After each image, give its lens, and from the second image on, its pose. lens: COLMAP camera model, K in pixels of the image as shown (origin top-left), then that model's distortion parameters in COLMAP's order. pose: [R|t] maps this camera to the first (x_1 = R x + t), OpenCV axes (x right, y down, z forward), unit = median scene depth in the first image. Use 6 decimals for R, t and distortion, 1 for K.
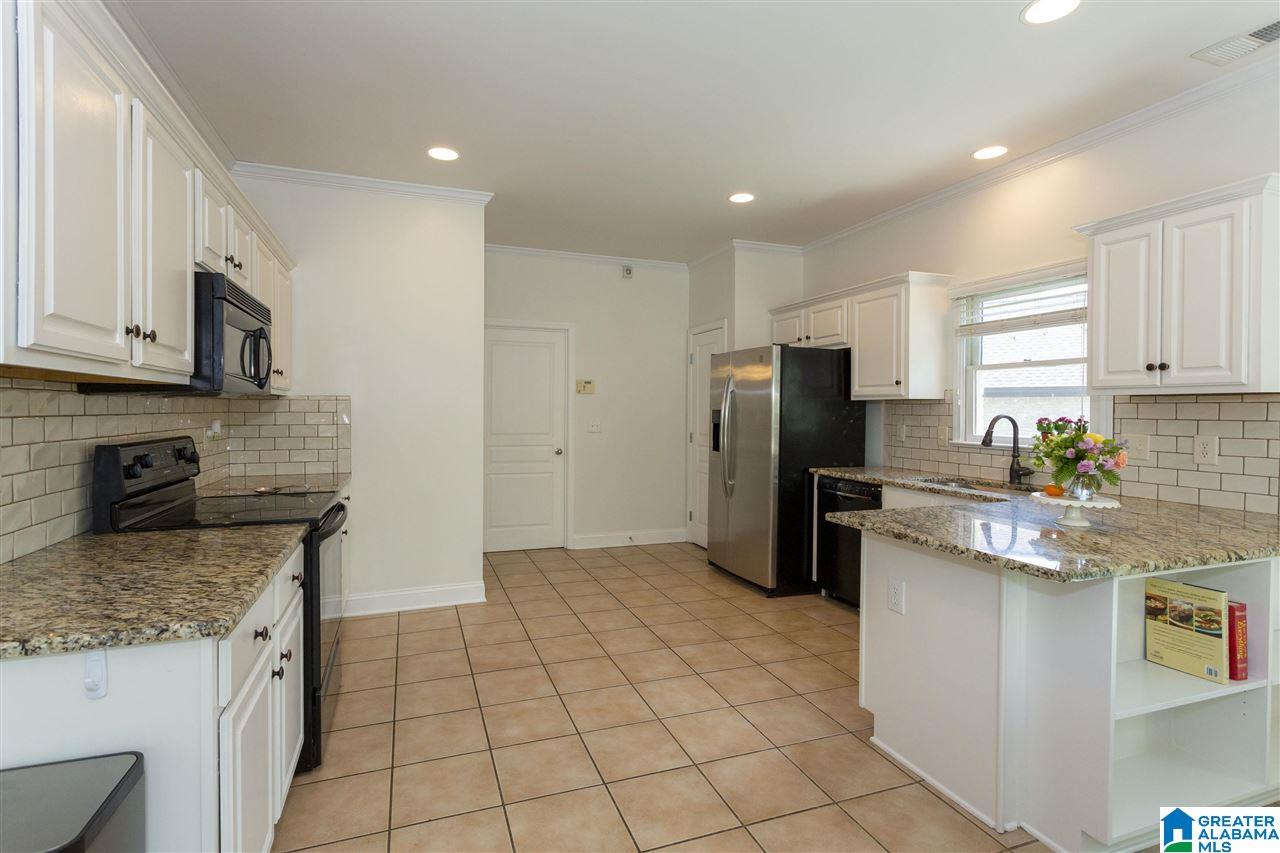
lens RADIAL K [[620.0, 0, 640.0], [0, 620.0, 426.5], [0, 0, 1]] dist [0.002293, -0.001164]
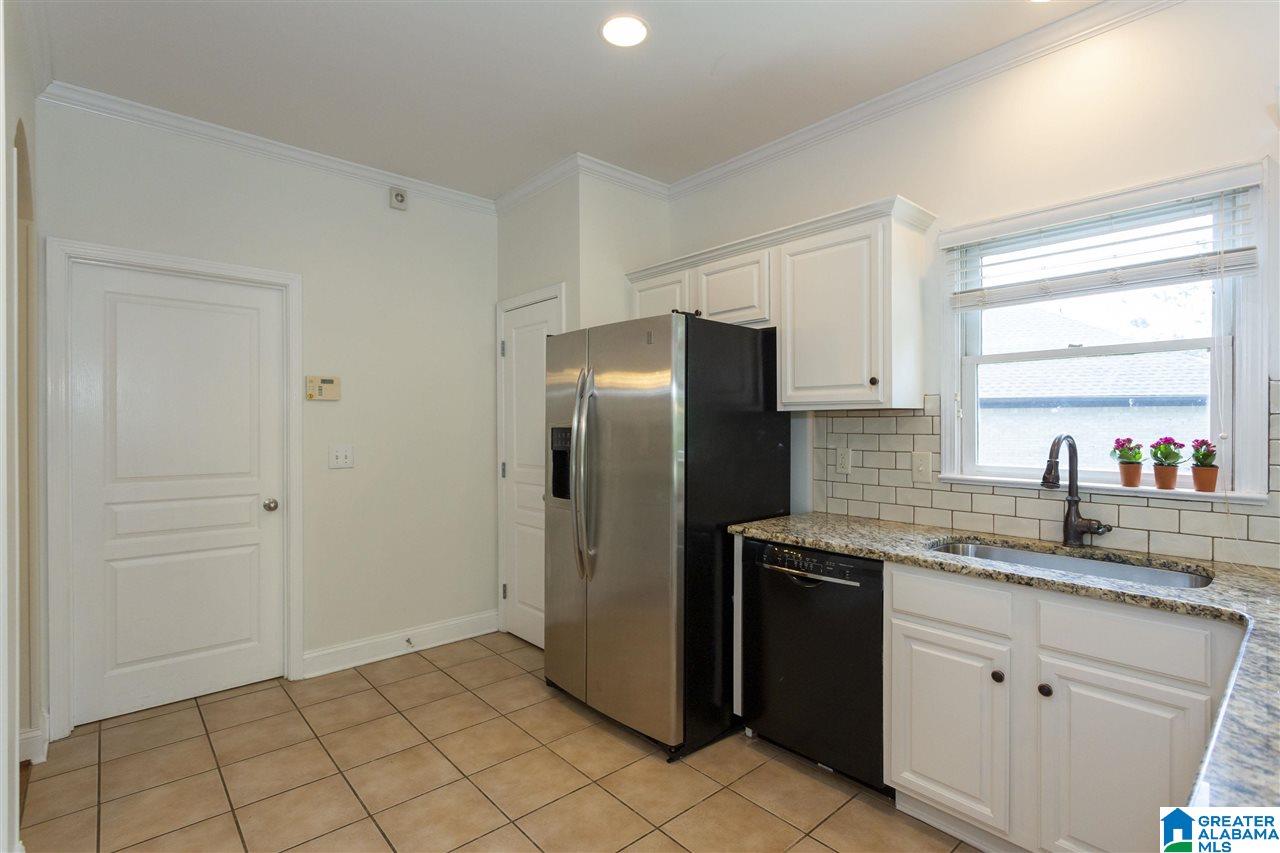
lens RADIAL K [[610.0, 0, 598.1], [0, 610.0, 427.9], [0, 0, 1]] dist [0.002070, -0.000127]
pose [[0.954276, -0.009934, 0.298762, -0.017791], [0.015333, 0.999759, -0.015734, -0.018579], [-0.298533, 0.019596, 0.954198, 0.475051]]
